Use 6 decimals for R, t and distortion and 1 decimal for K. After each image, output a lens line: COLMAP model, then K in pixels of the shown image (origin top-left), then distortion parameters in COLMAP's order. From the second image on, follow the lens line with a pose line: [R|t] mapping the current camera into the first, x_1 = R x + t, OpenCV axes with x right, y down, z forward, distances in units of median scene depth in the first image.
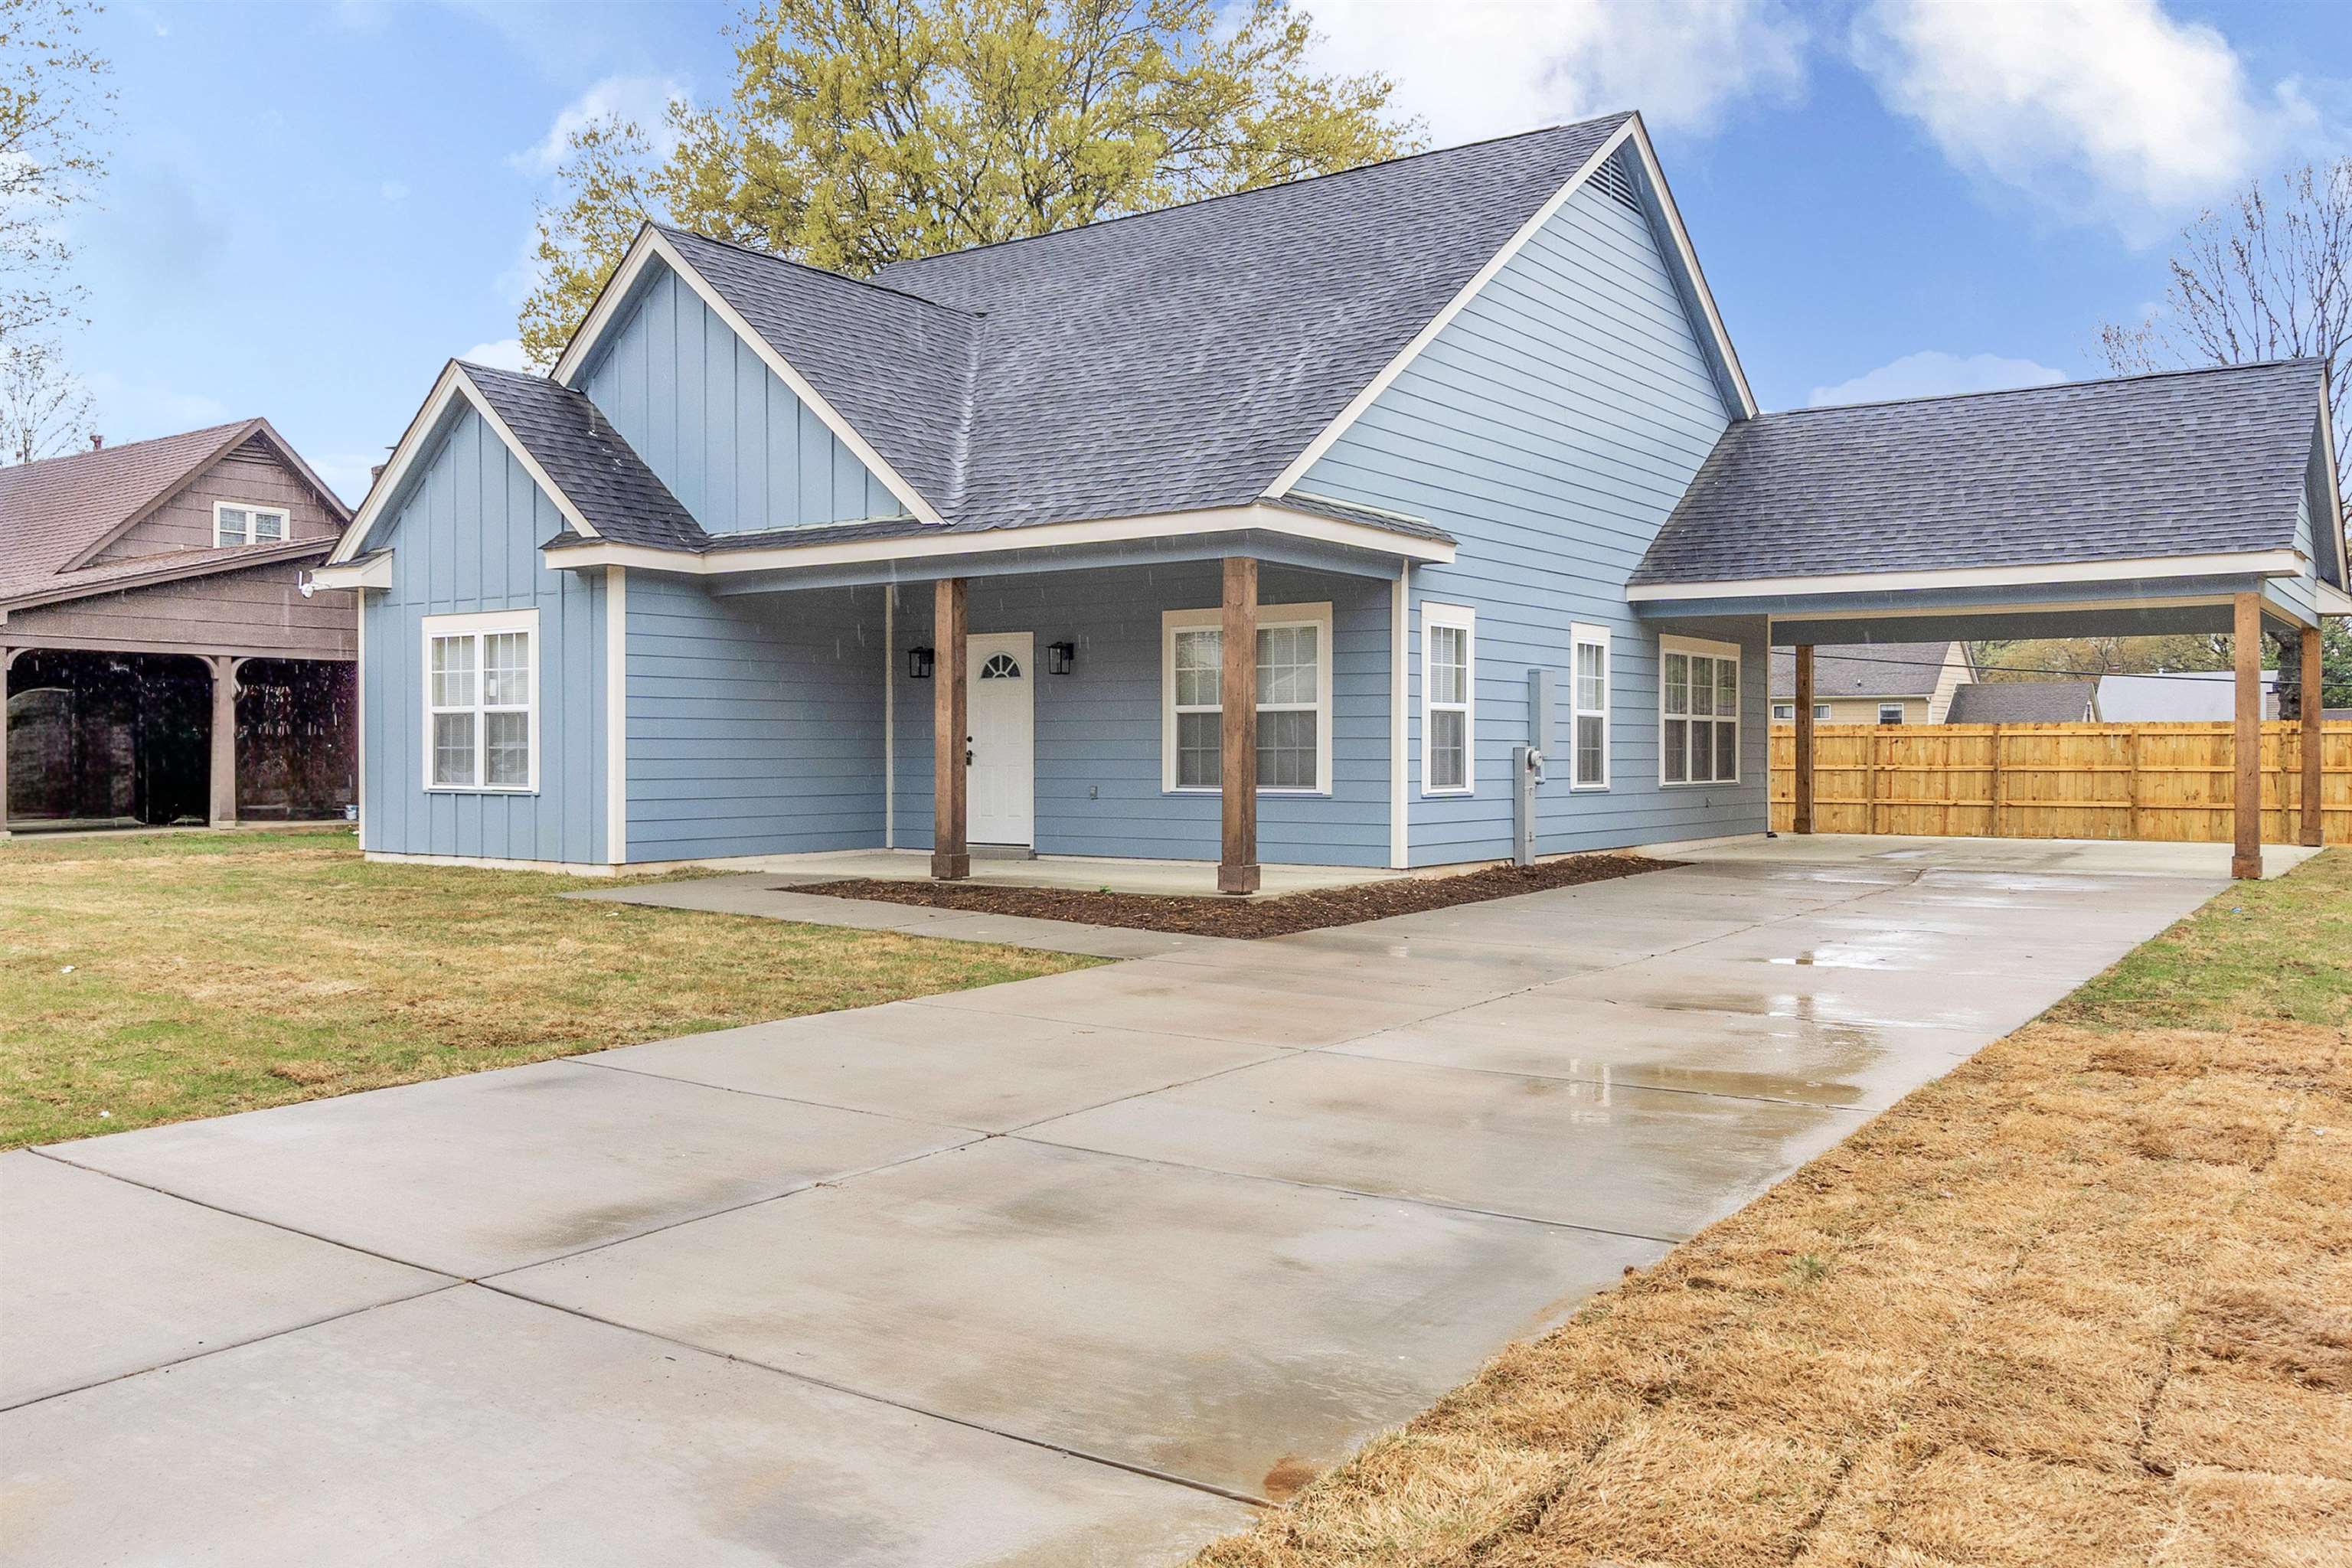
lens RADIAL K [[1826.7, 0, 1173.8], [0, 1826.7, 767.4], [0, 0, 1]] dist [0.002667, 0.008410]
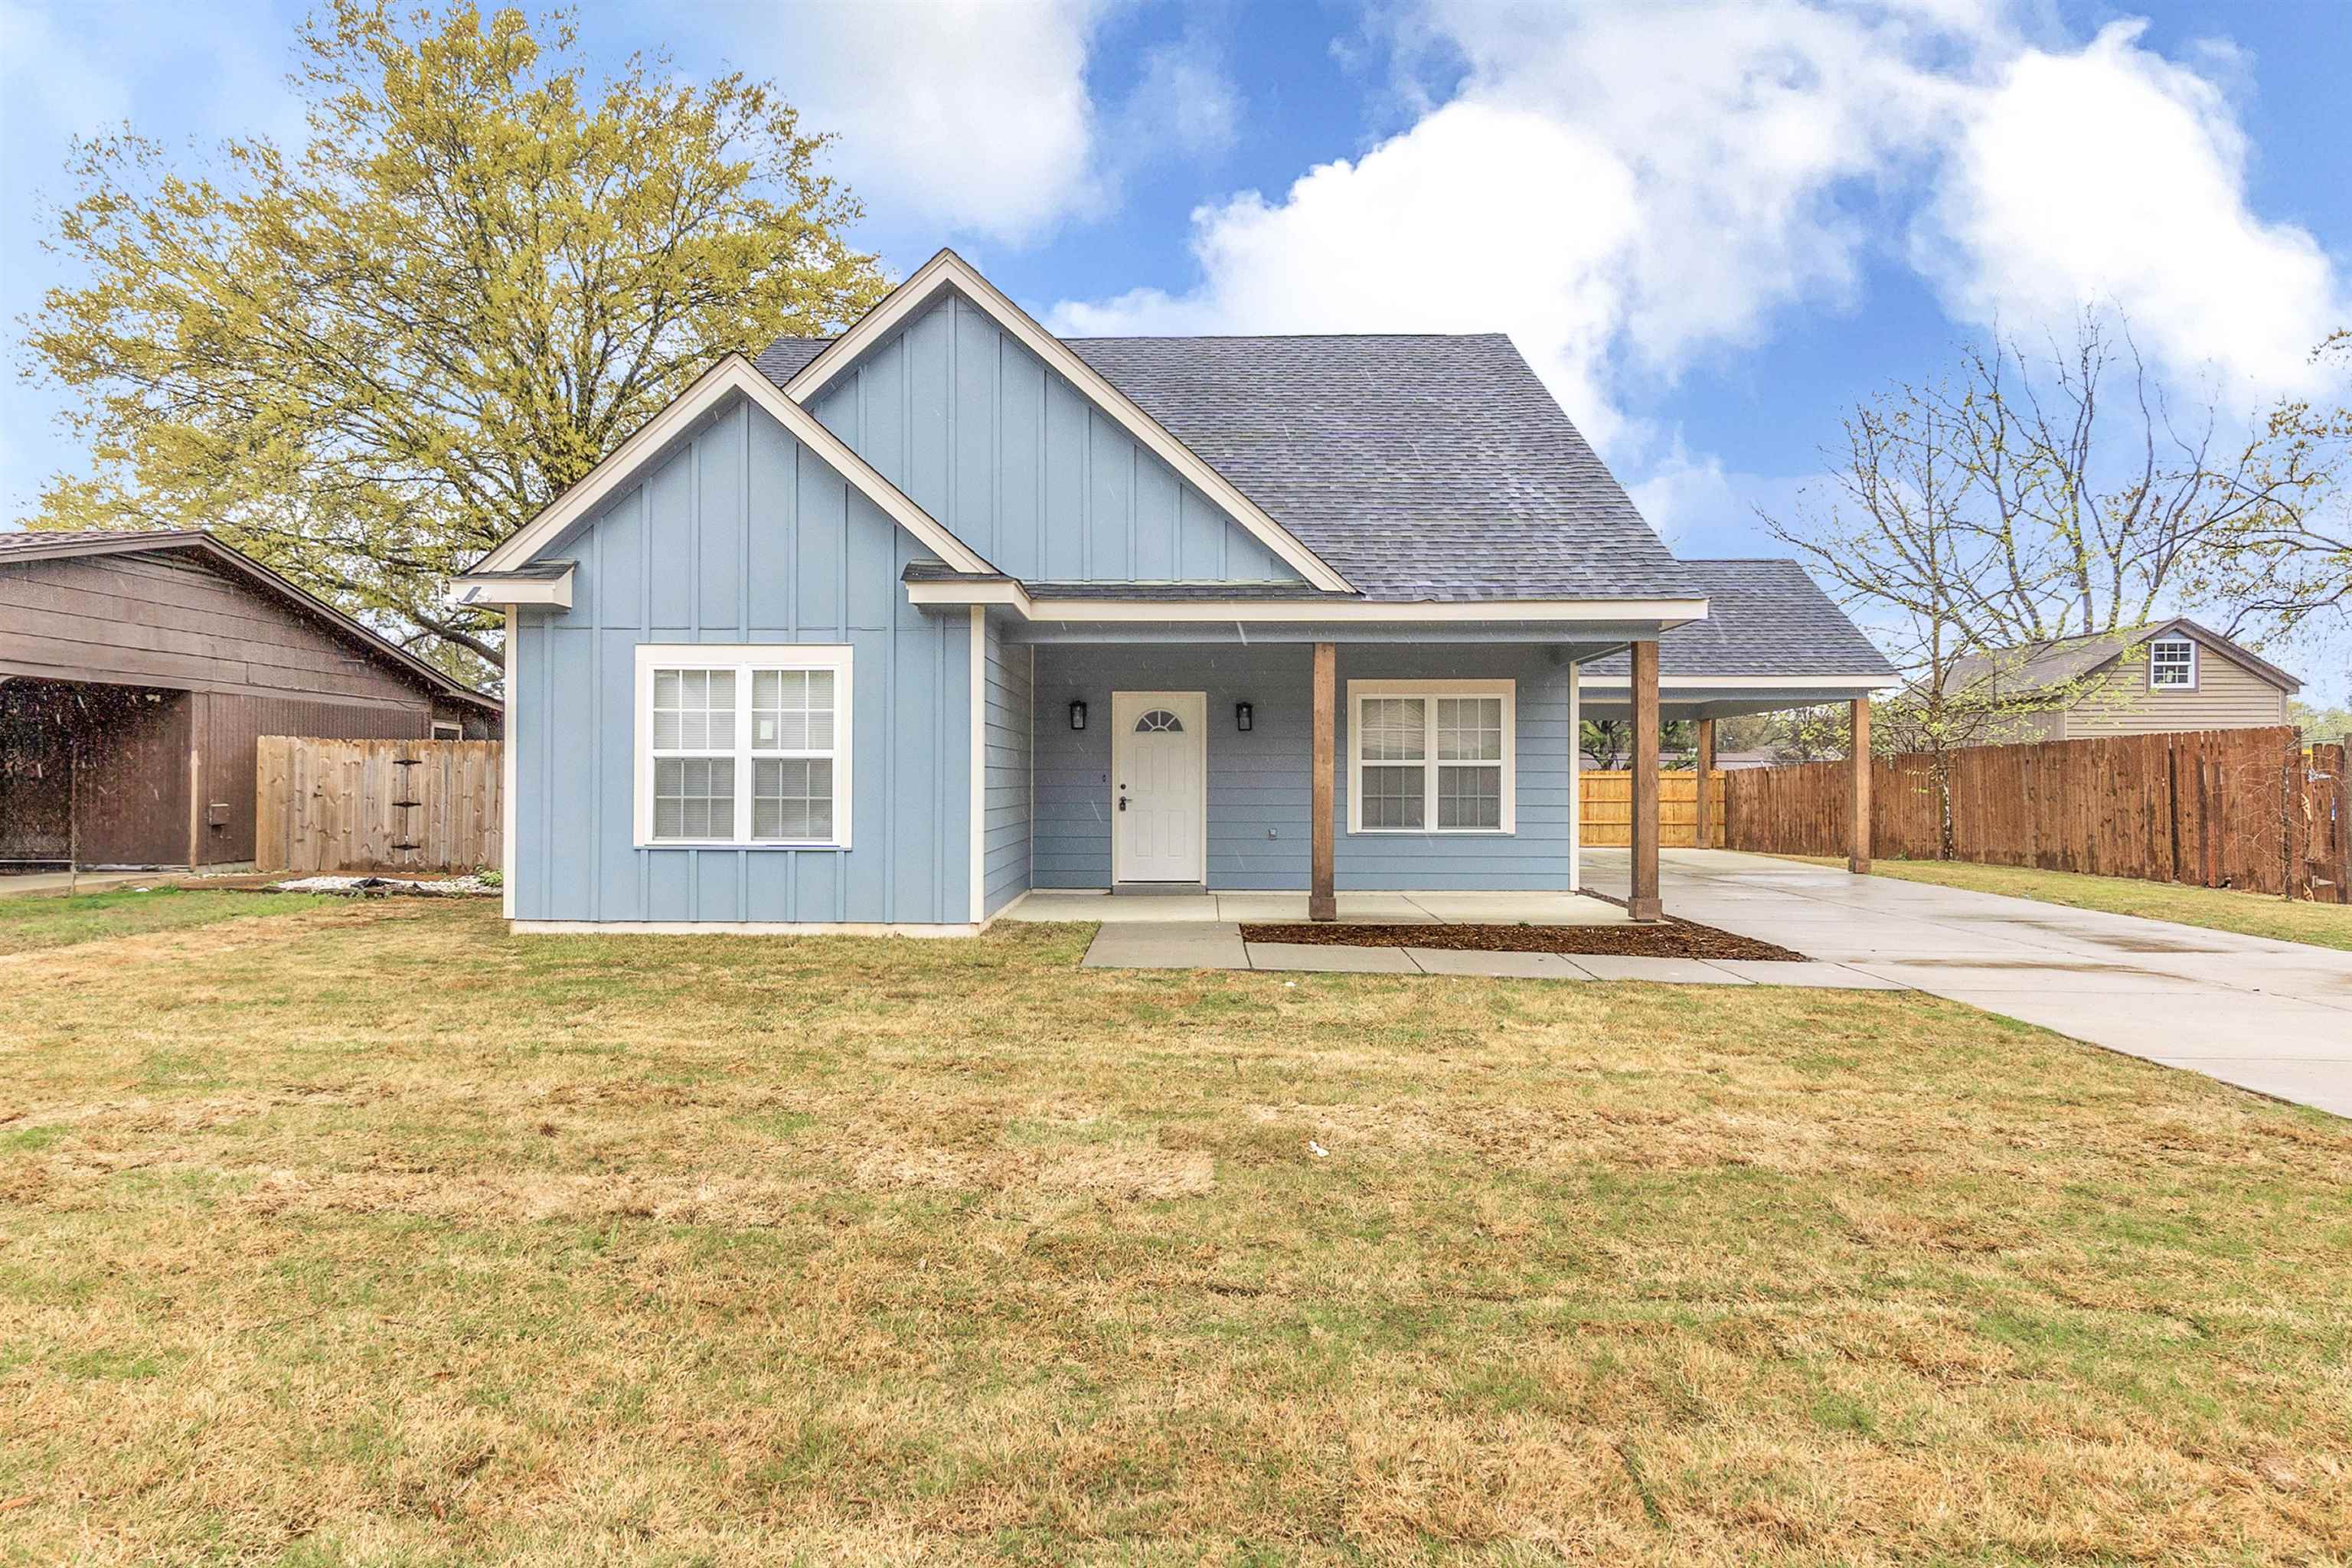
lens RADIAL K [[1322.7, 0, 1179.8], [0, 1322.7, 780.9], [0, 0, 1]] dist [0.005704, -0.001137]
pose [[0.821988, 0.002988, 0.569497, -0.572858], [0.003695, 0.999937, -0.010579, -0.011390], [-0.569493, 0.010800, 0.821925, 0.356050]]
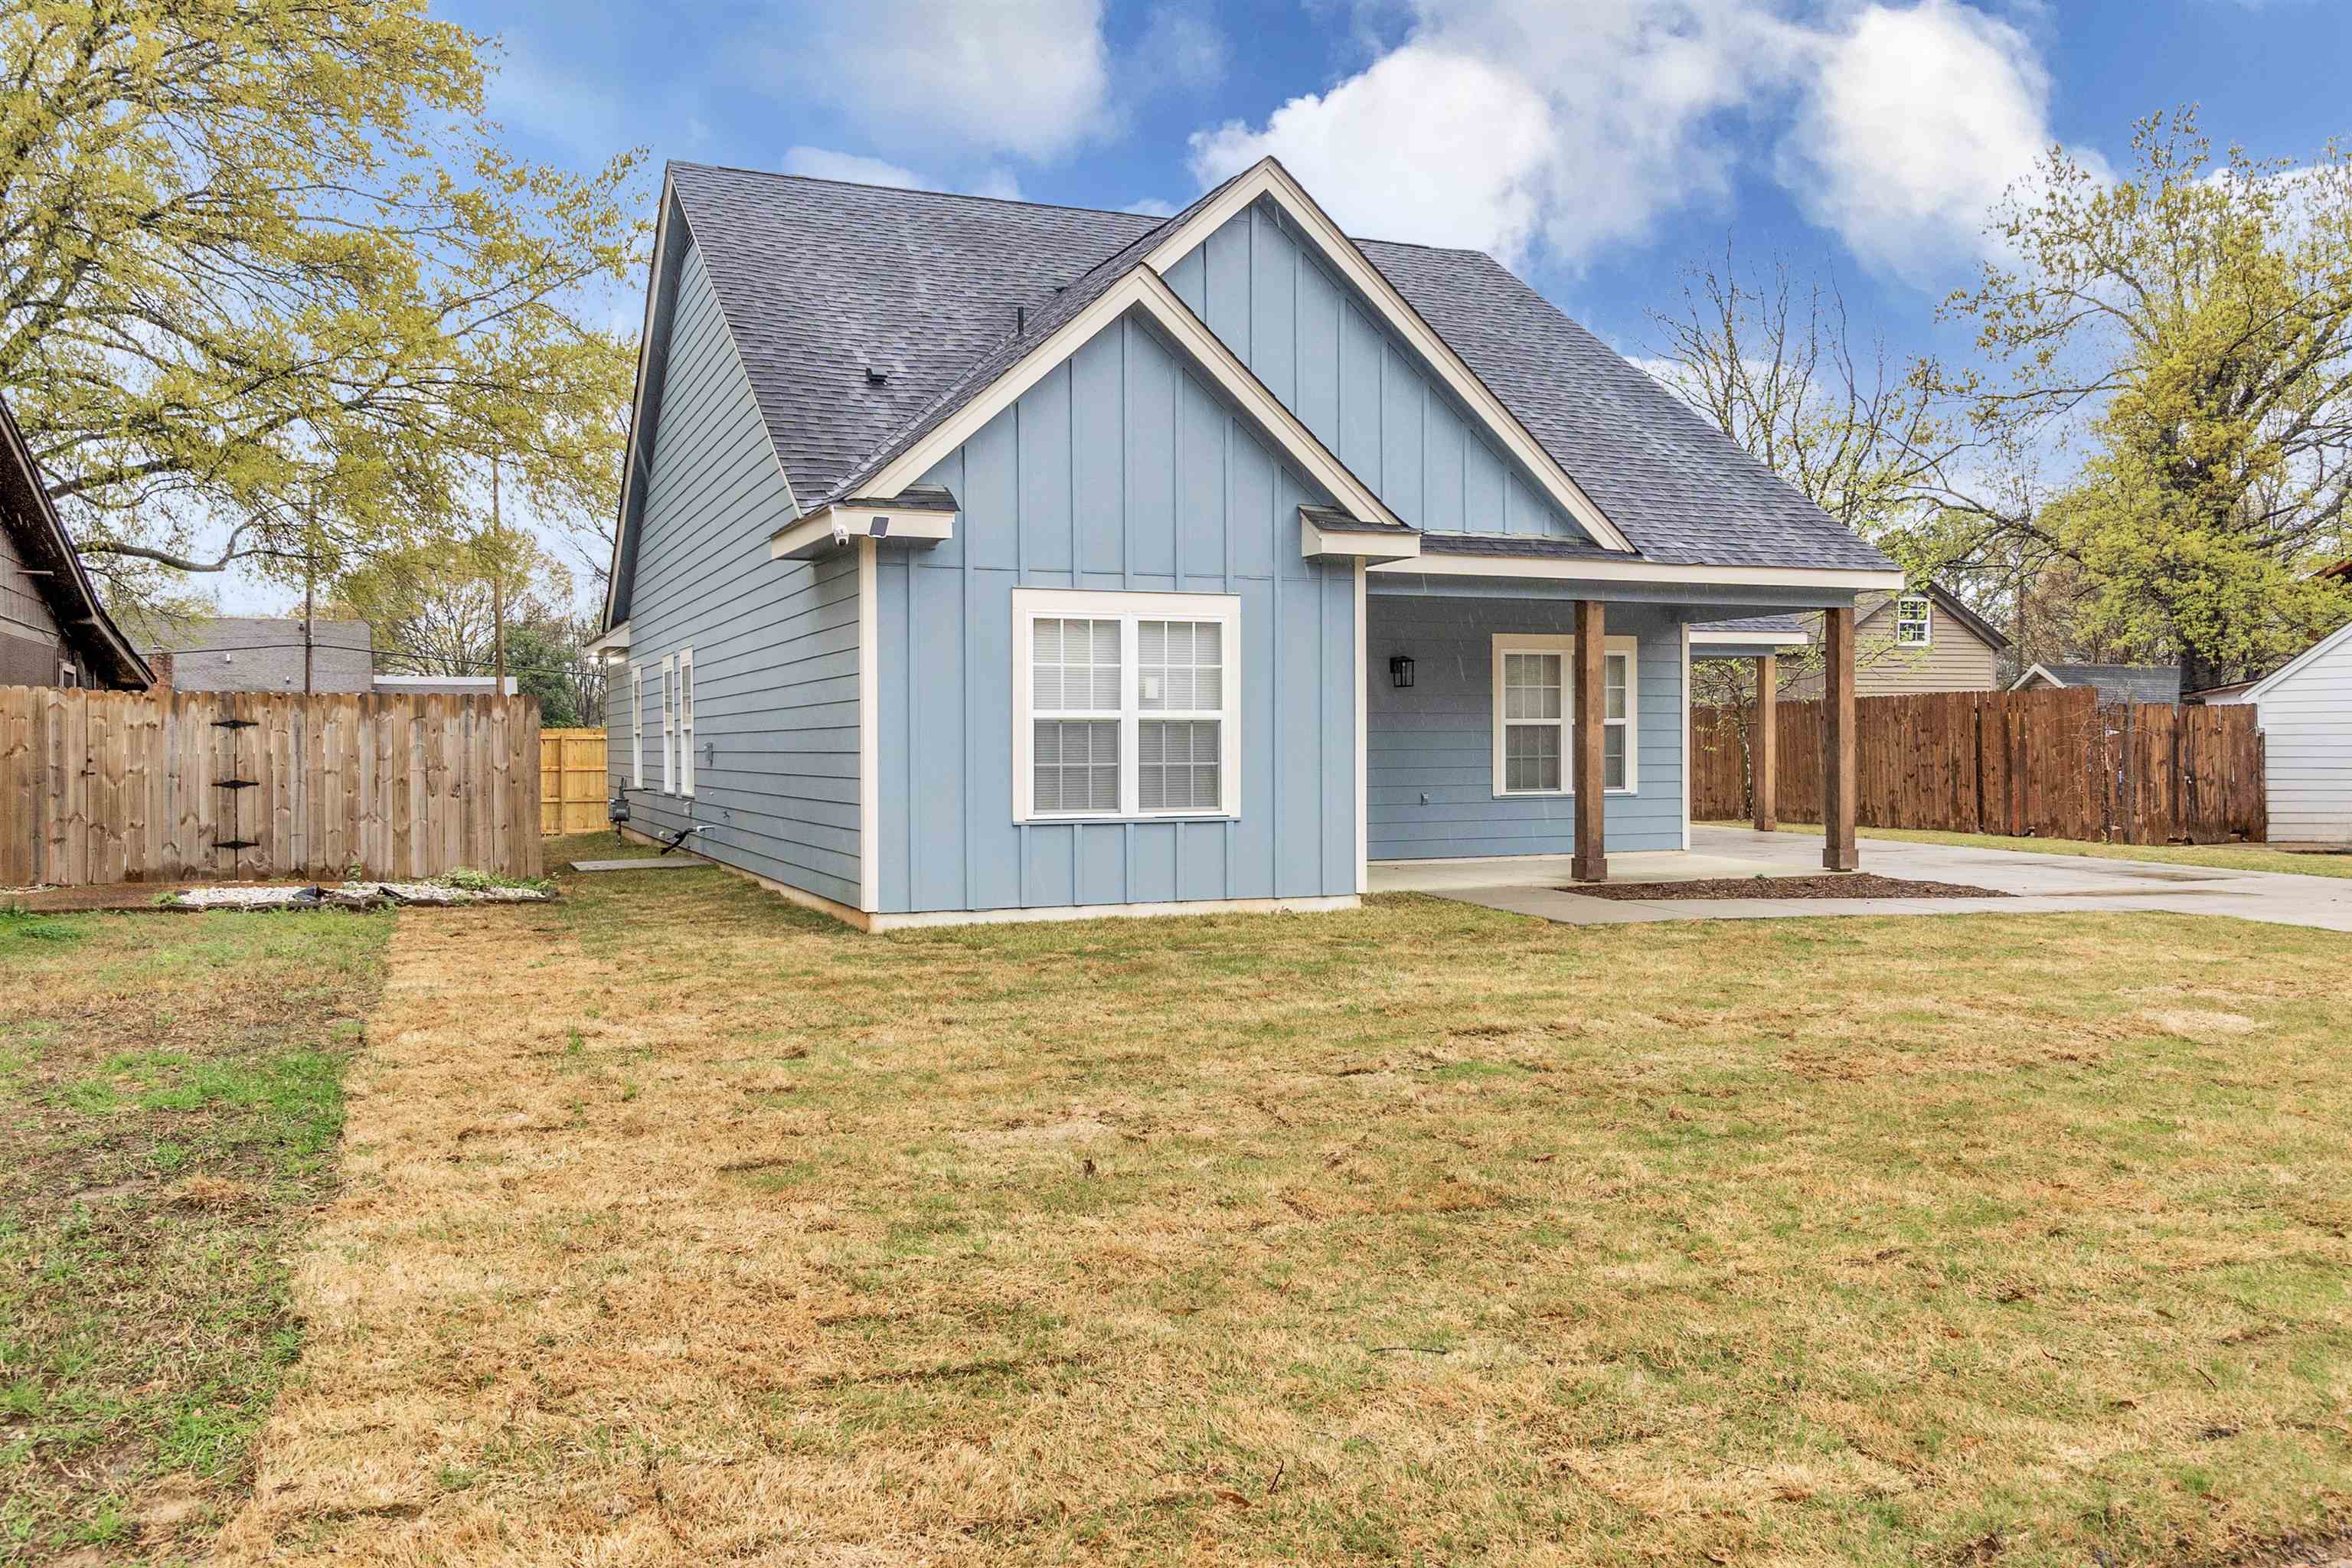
lens RADIAL K [[1826.7, 0, 1174.8], [0, 1826.7, 792.7], [0, 0, 1]] dist [0.002667, 0.008410]
pose [[0.522659, -0.025086, 0.852173, -1.042189], [0.014732, 0.999683, 0.020393, -0.014216], [-0.852415, 0.001896, 0.522863, 0.576196]]
